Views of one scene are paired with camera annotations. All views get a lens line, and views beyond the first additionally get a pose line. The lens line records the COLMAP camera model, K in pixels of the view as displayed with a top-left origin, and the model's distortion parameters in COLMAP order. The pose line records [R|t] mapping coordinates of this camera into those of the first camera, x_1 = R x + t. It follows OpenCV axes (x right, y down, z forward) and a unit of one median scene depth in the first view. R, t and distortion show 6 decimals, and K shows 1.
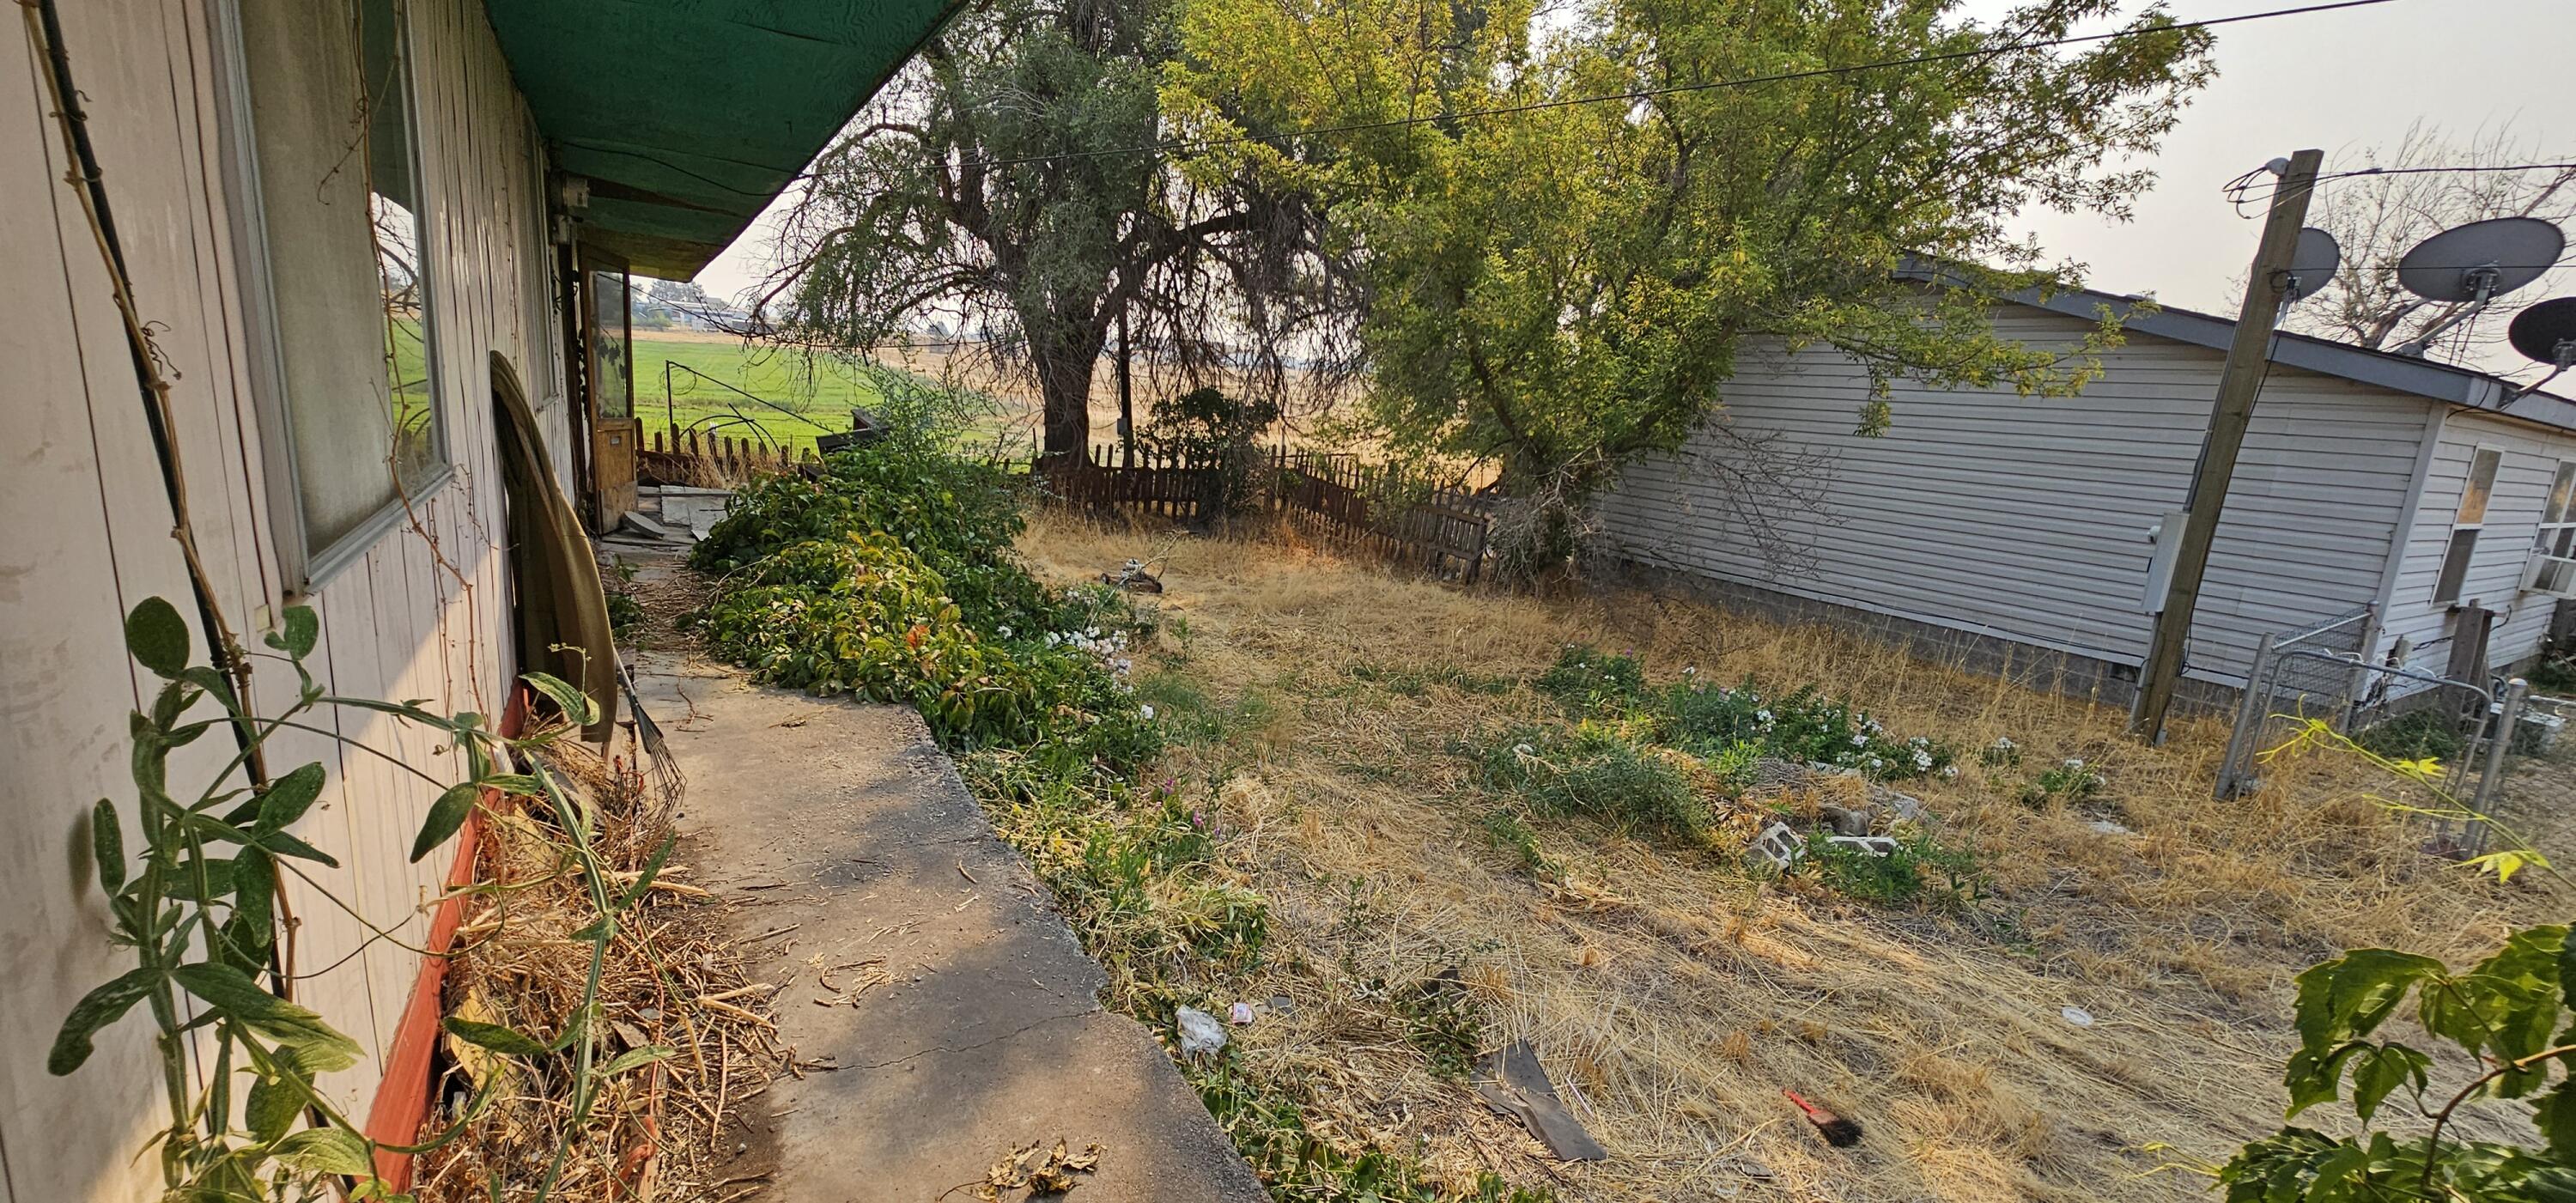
lens RADIAL K [[1050.2, 0, 1285.5], [0, 1050.2, 608.1], [0, 0, 1]] dist [0.001435, -0.000926]
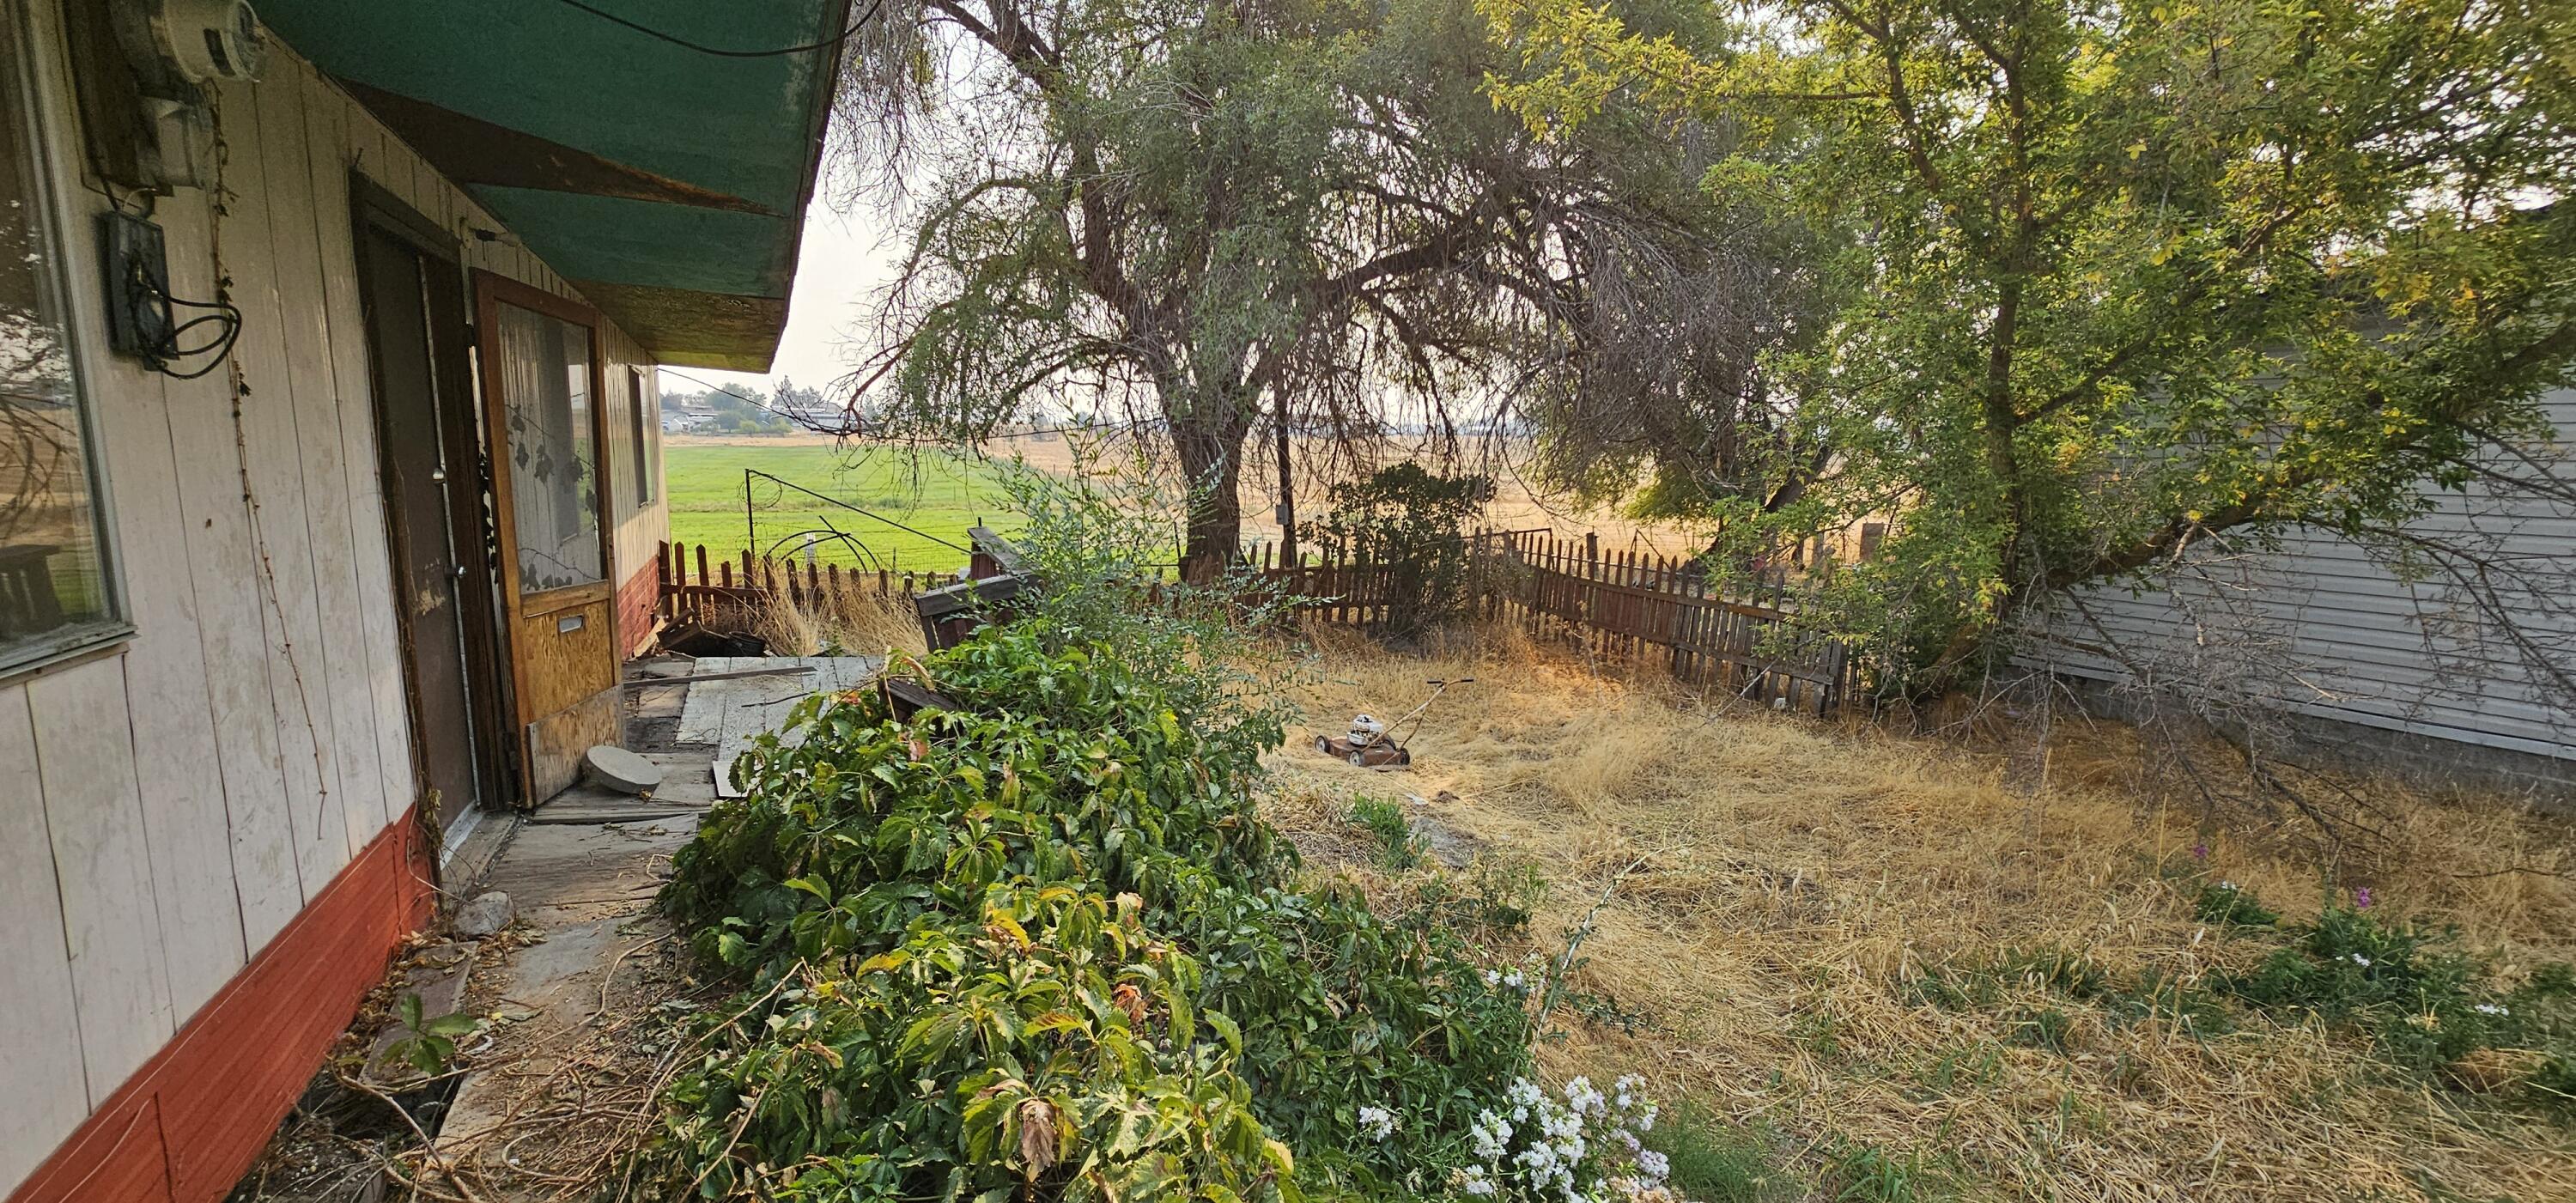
lens RADIAL K [[1050.2, 0, 1286.4], [0, 1050.2, 607.9], [0, 0, 1]] dist [0.001435, -0.000926]
pose [[0.994767, -0.047029, -0.090698, -0.095885], [0.041140, 0.996989, -0.065735, -0.054275], [0.093517, 0.061660, 0.993707, 0.222787]]
